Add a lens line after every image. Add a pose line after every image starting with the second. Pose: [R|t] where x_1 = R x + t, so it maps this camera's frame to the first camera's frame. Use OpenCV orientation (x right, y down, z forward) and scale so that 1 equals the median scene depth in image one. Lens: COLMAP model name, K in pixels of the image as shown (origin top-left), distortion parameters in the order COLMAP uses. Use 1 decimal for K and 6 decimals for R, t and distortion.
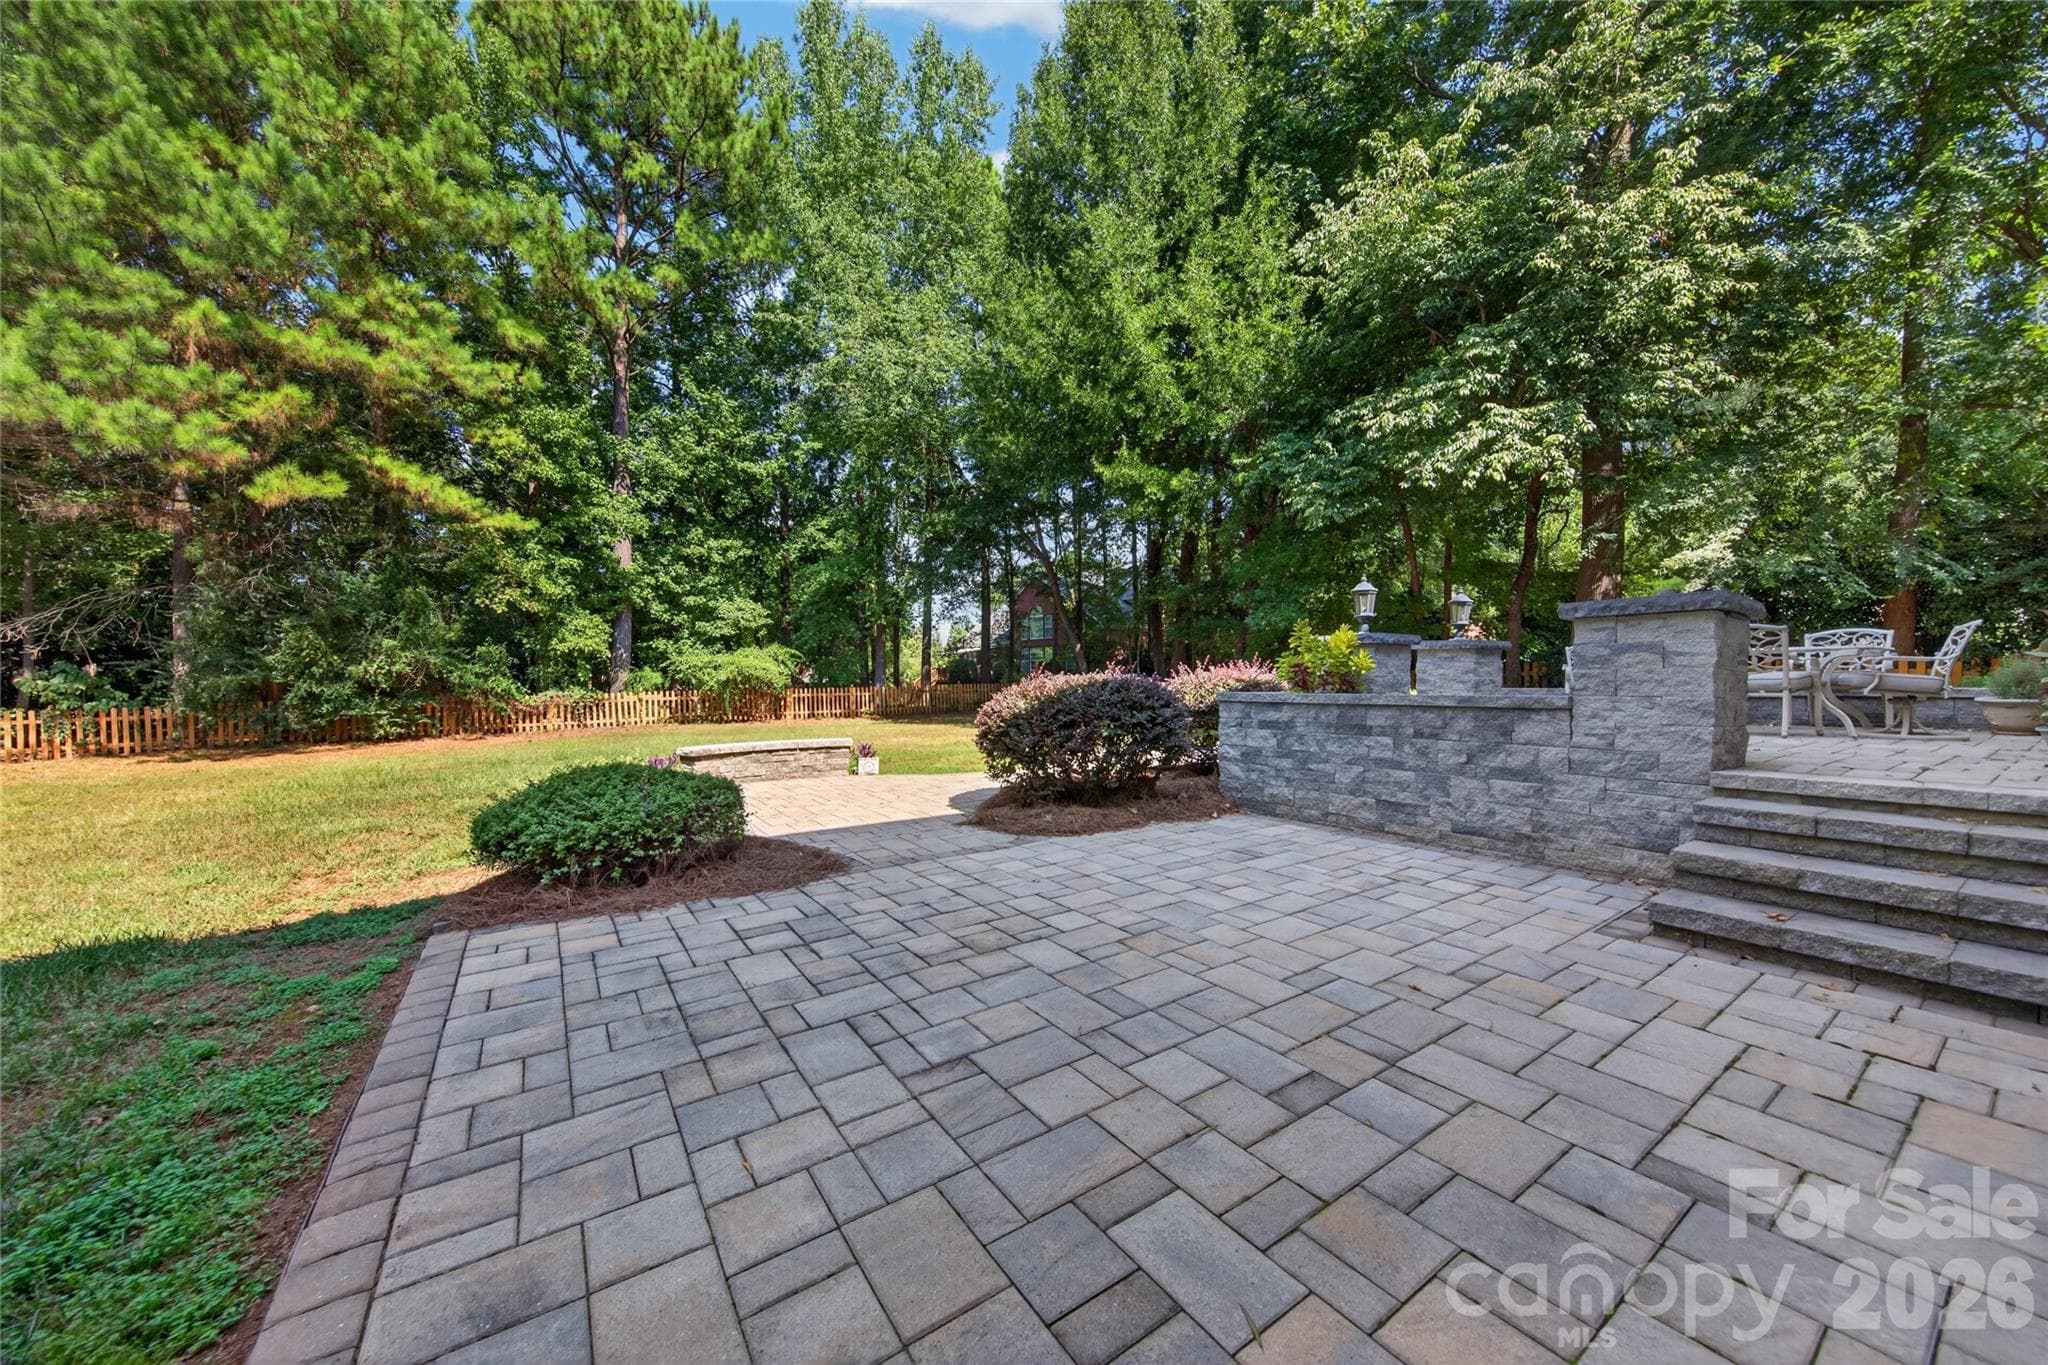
lens RADIAL K [[724.2, 0, 1022.3], [0, 724.2, 684.5], [0, 0, 1]] dist [0.007227, -0.001240]
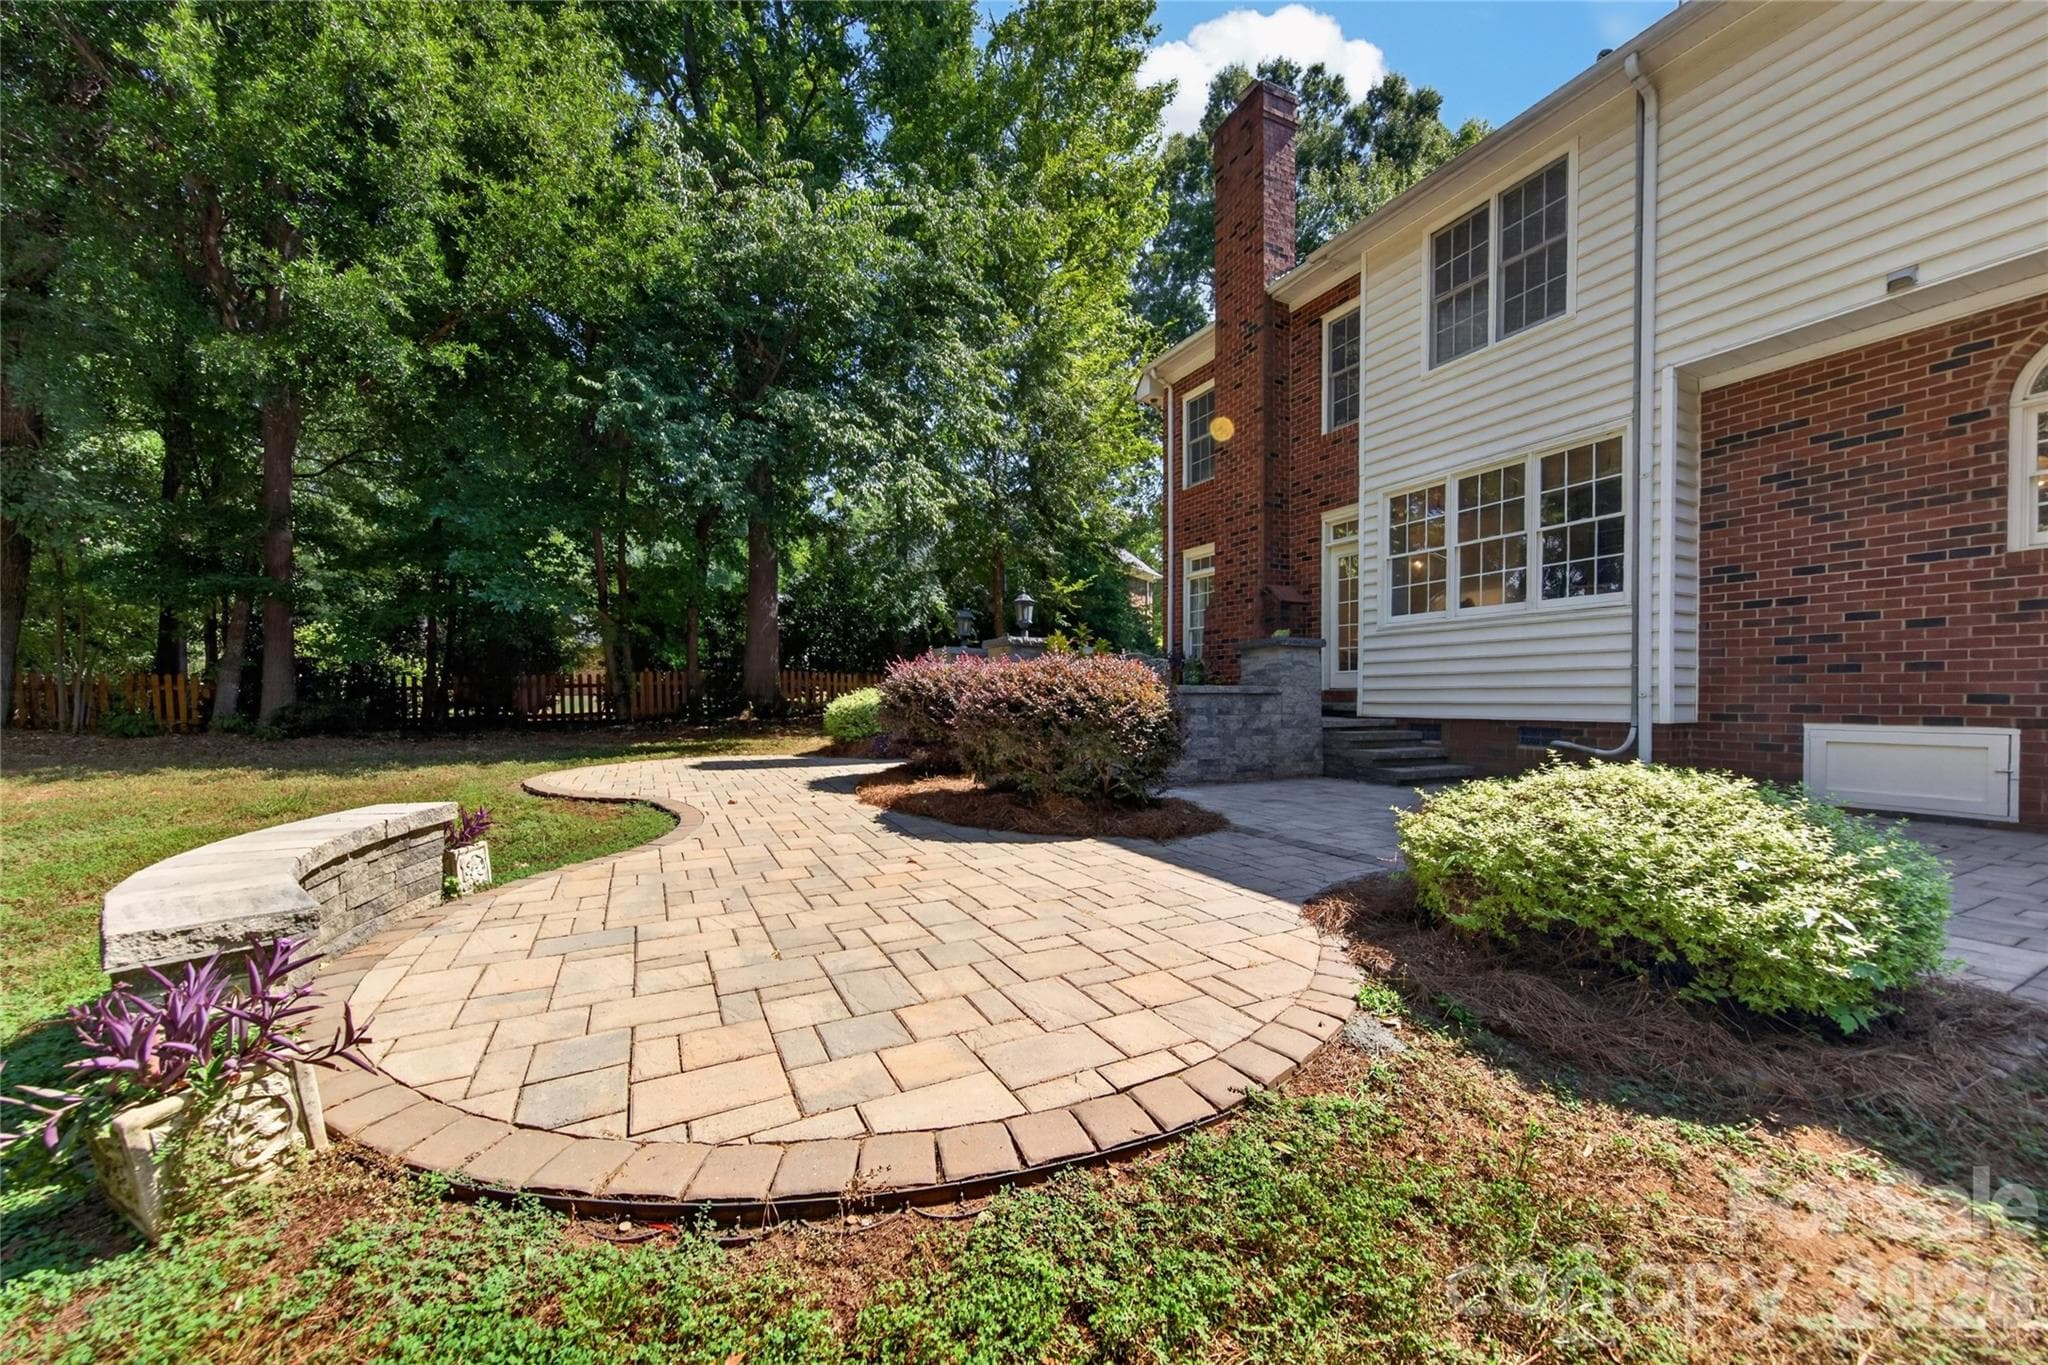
lens RADIAL K [[724.2, 0, 1019.1], [0, 724.2, 687.7], [0, 0, 1]] dist [0.007227, -0.001240]
pose [[0.121323, 0.014554, 0.992506, -0.380499], [-0.005289, 0.999888, -0.014015, 0.015235], [-0.992599, -0.003549, 0.121387, 0.458390]]
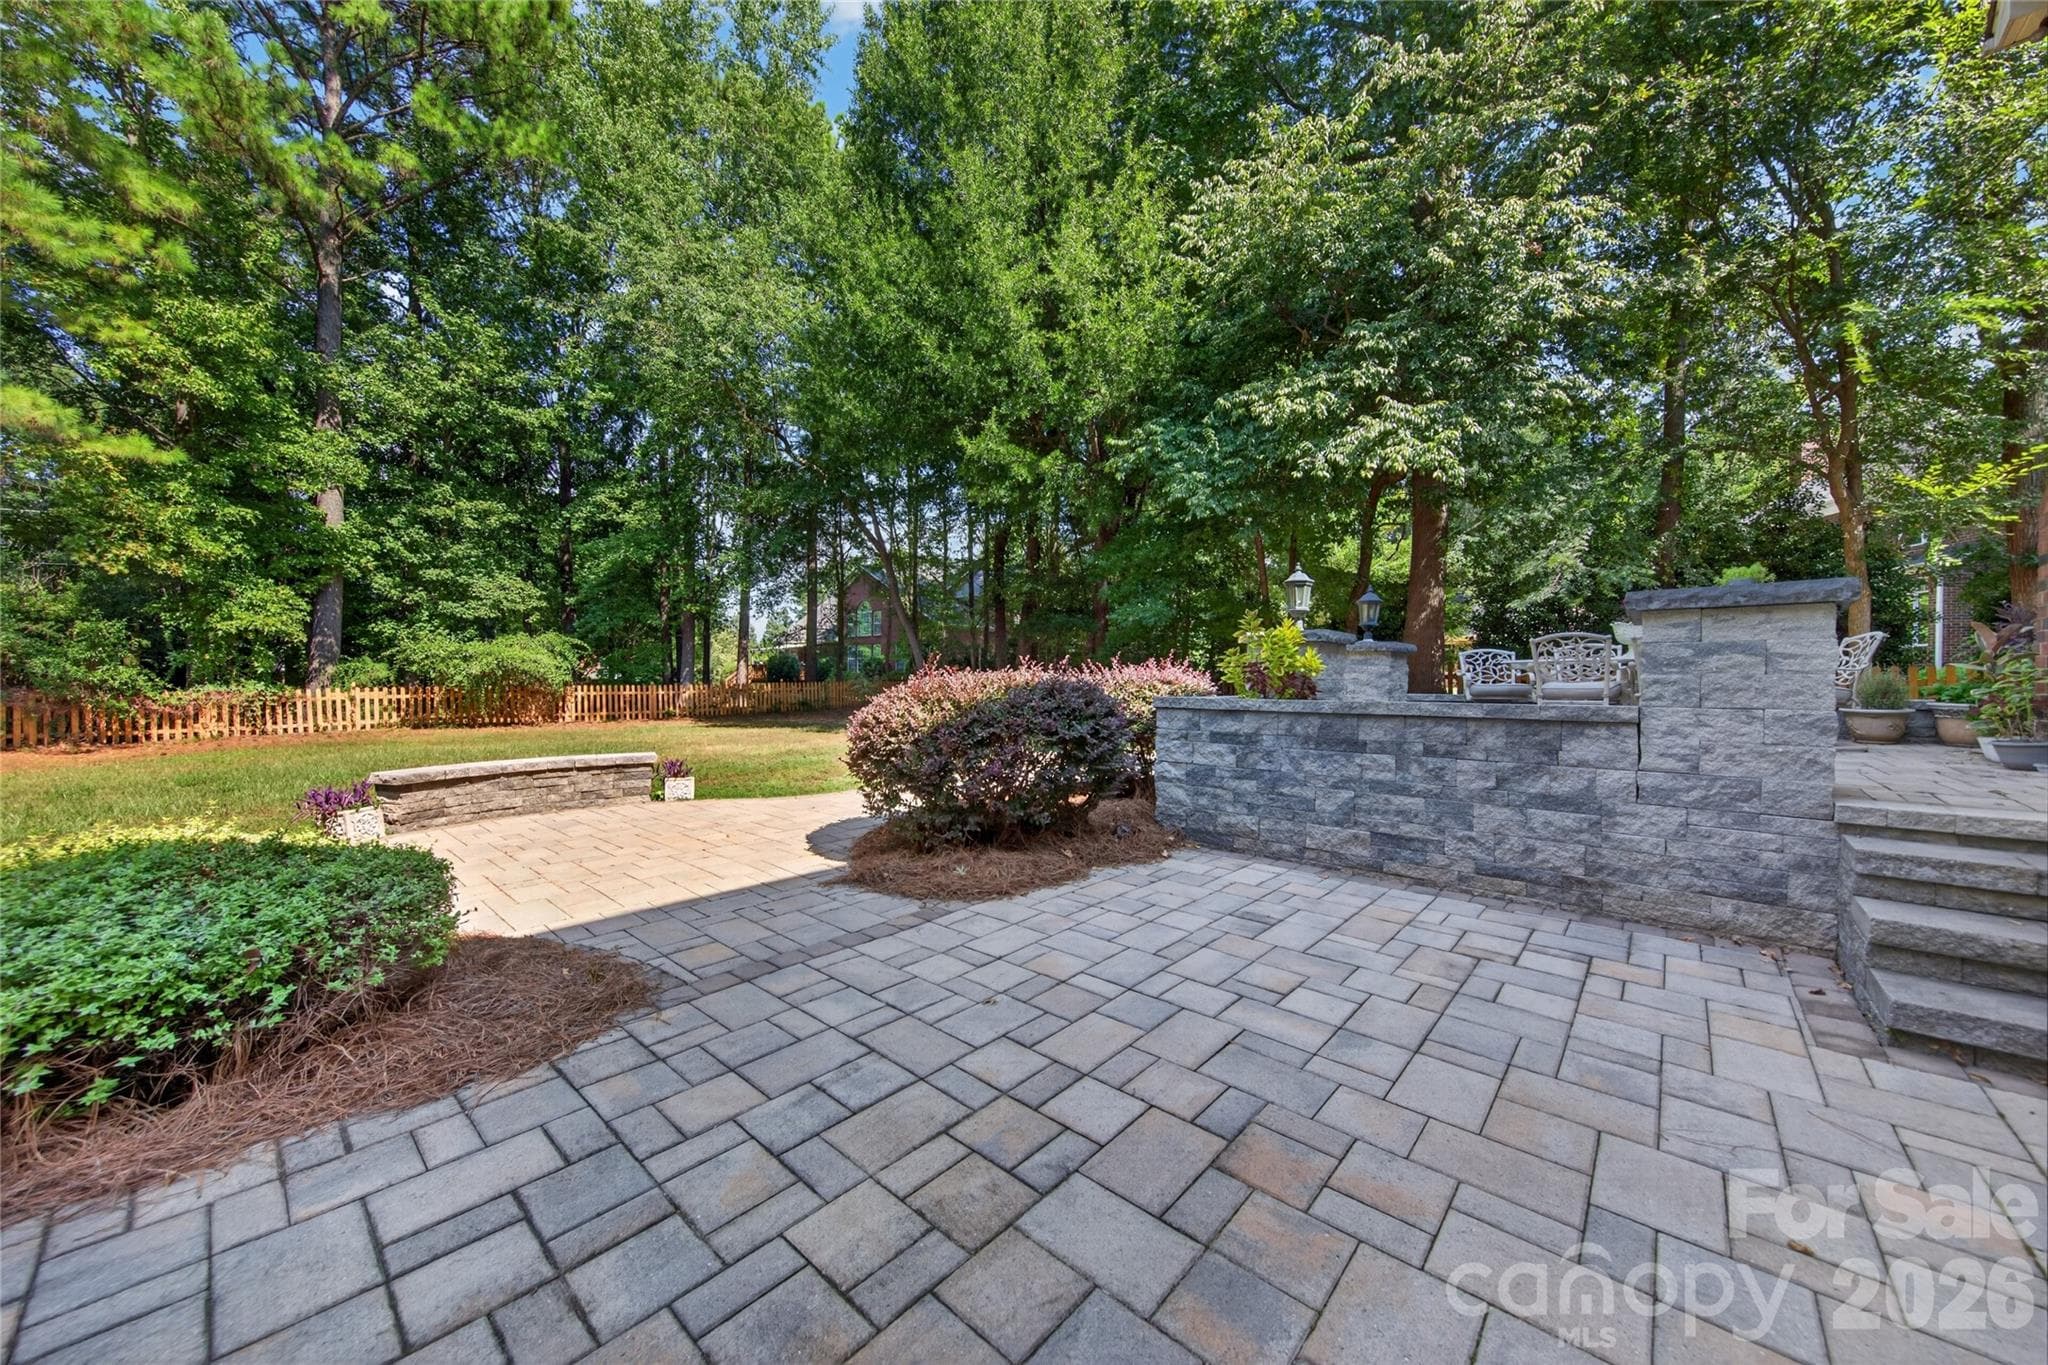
lens RADIAL K [[724.2, 0, 1025.9], [0, 724.2, 686.7], [0, 0, 1]] dist [0.007227, -0.001240]
pose [[0.969568, 0.010541, 0.244594, -0.032550], [-0.011342, 0.999934, 0.001869, -0.000107], [-0.244559, -0.004587, 0.969624, 0.121141]]
